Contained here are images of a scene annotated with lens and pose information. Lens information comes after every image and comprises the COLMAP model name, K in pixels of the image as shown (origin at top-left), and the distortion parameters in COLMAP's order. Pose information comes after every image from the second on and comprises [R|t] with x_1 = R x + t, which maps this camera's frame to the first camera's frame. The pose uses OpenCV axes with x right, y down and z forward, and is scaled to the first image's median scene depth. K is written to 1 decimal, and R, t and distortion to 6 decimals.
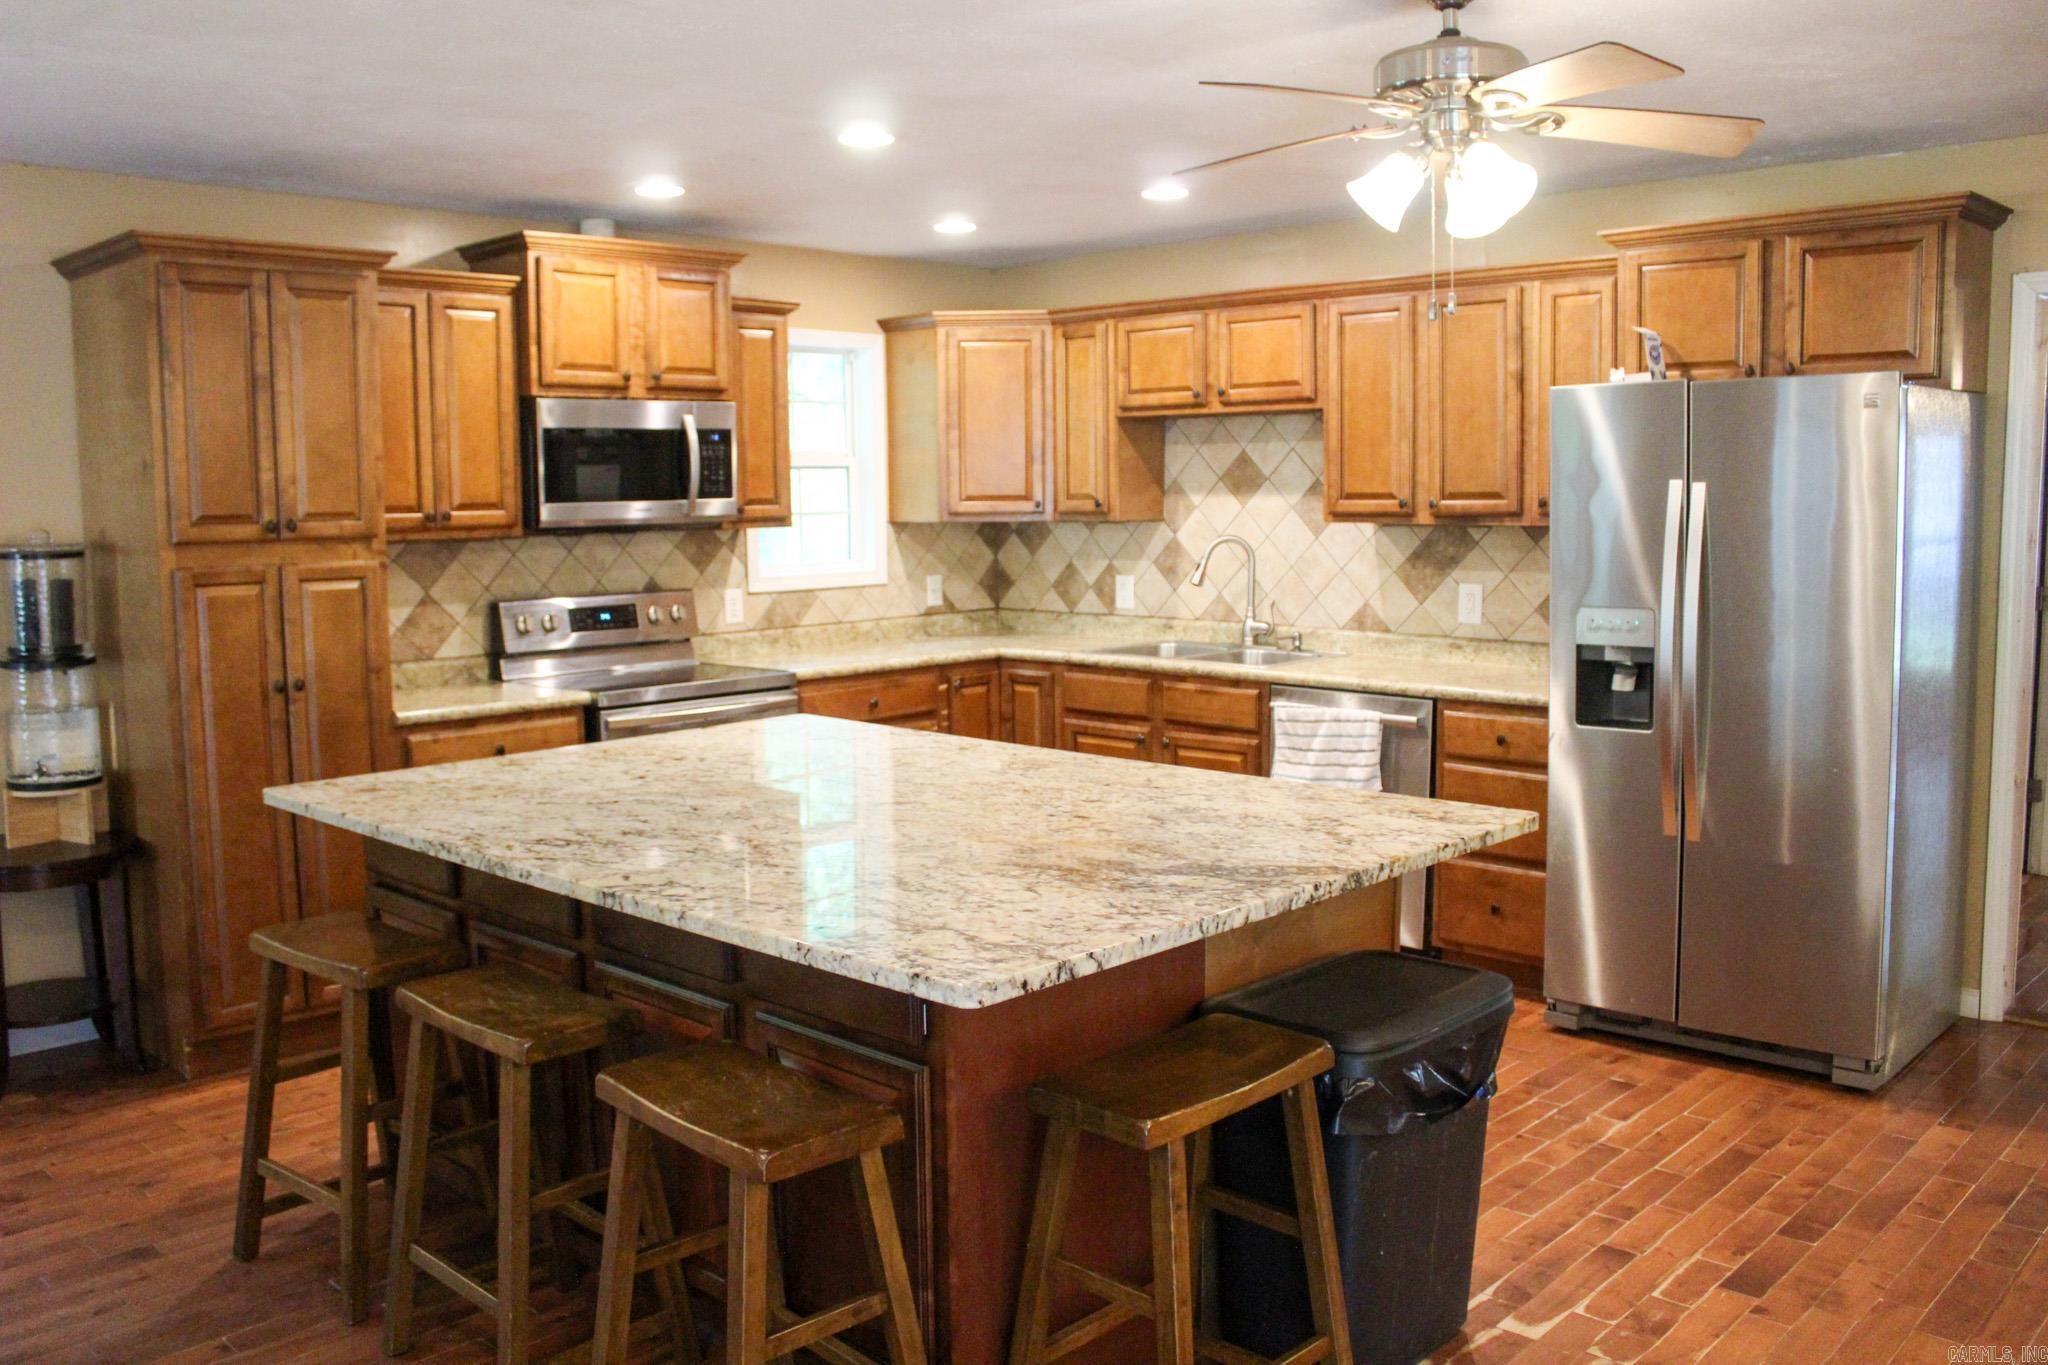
lens RADIAL K [[1705.3, 0, 1012.9], [0, 1705.3, 685.1], [0, 0, 1]] dist [-0.168777, 0.153149]
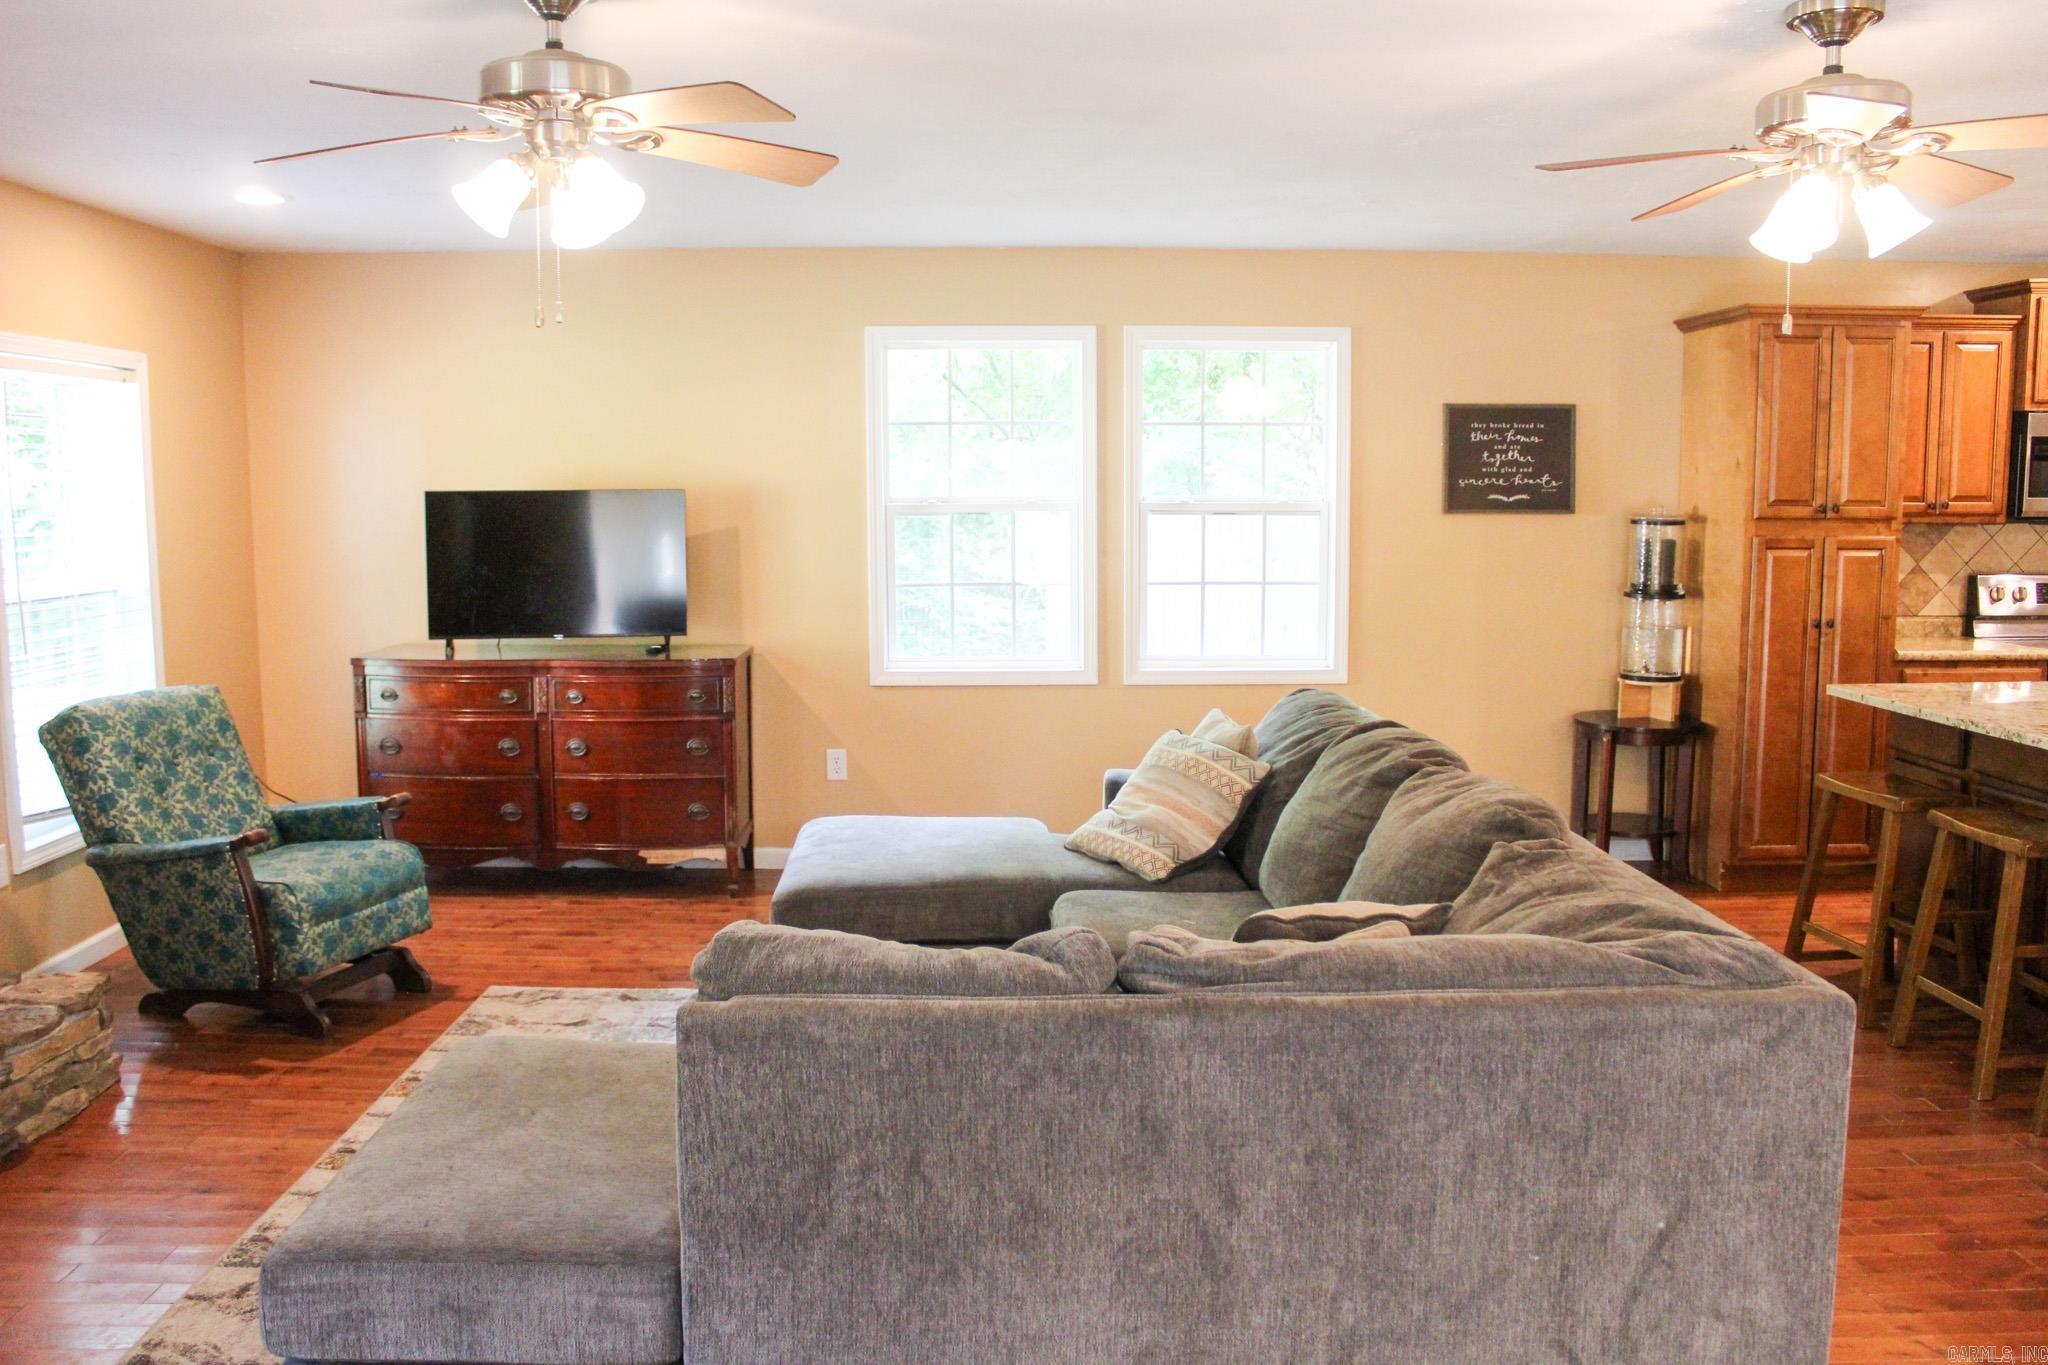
lens RADIAL K [[1705.3, 0, 1012.9], [0, 1705.3, 685.1], [0, 0, 1]] dist [-0.168777, 0.153149]
pose [[0.710083, 0.091674, -0.698124, 0.044213], [-0.082836, 0.995479, 0.046466, 0.036000], [0.699228, 0.024835, 0.714467, -0.380505]]
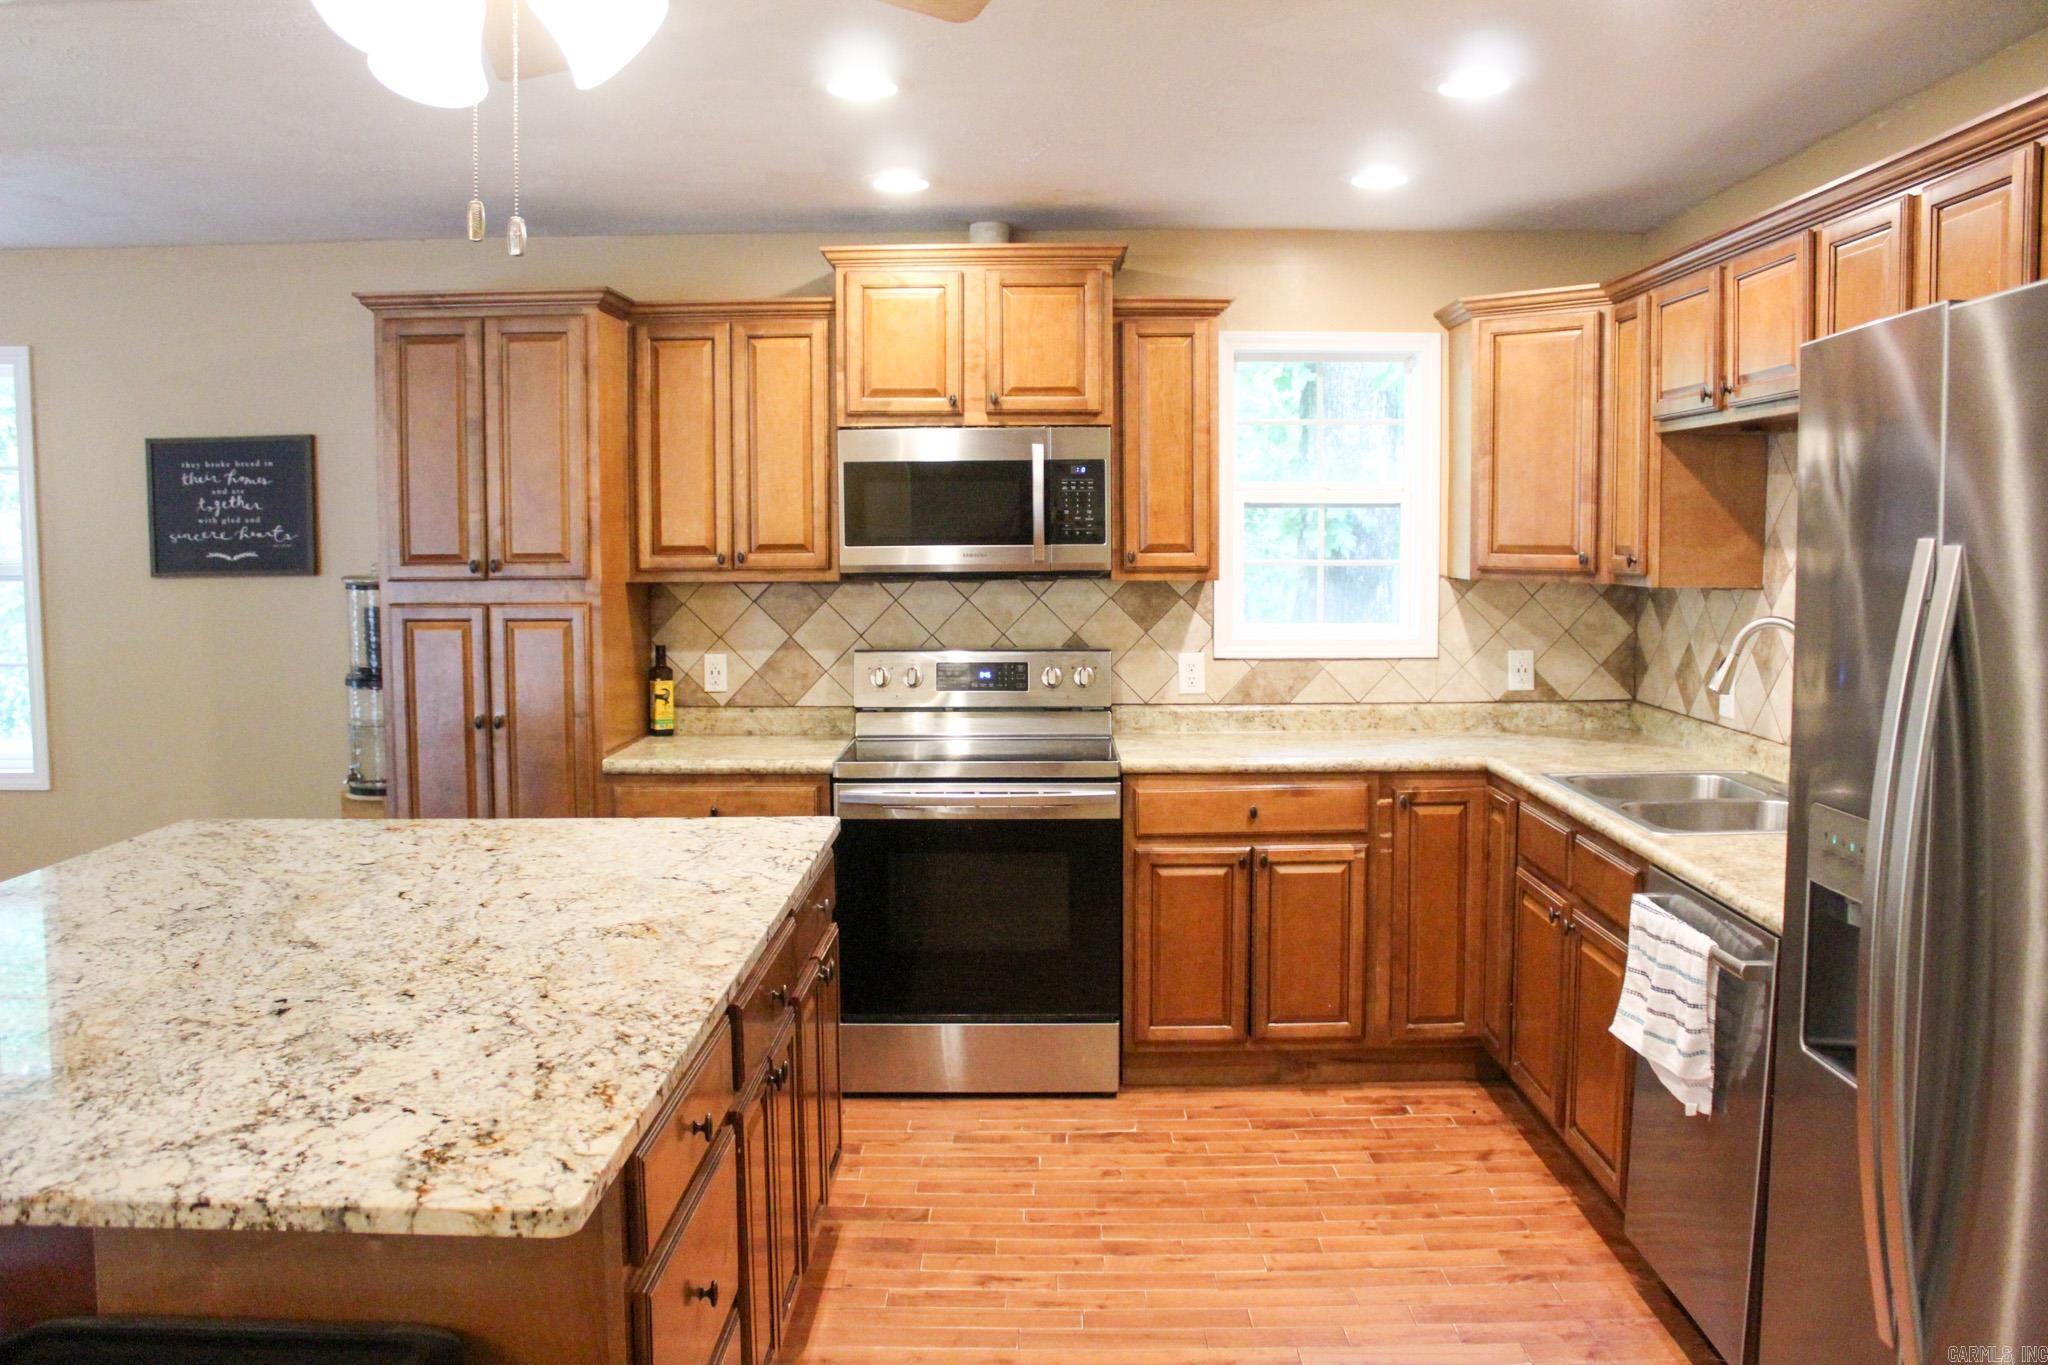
lens RADIAL K [[1705.3, 0, 1012.9], [0, 1705.3, 685.1], [0, 0, 1]] dist [-0.168777, 0.153149]
pose [[0.687761, 0.073956, -0.722160, 0.432951], [-0.085577, 0.996120, 0.020512, -0.058148], [0.720875, 0.047693, 0.691422, 0.422921]]
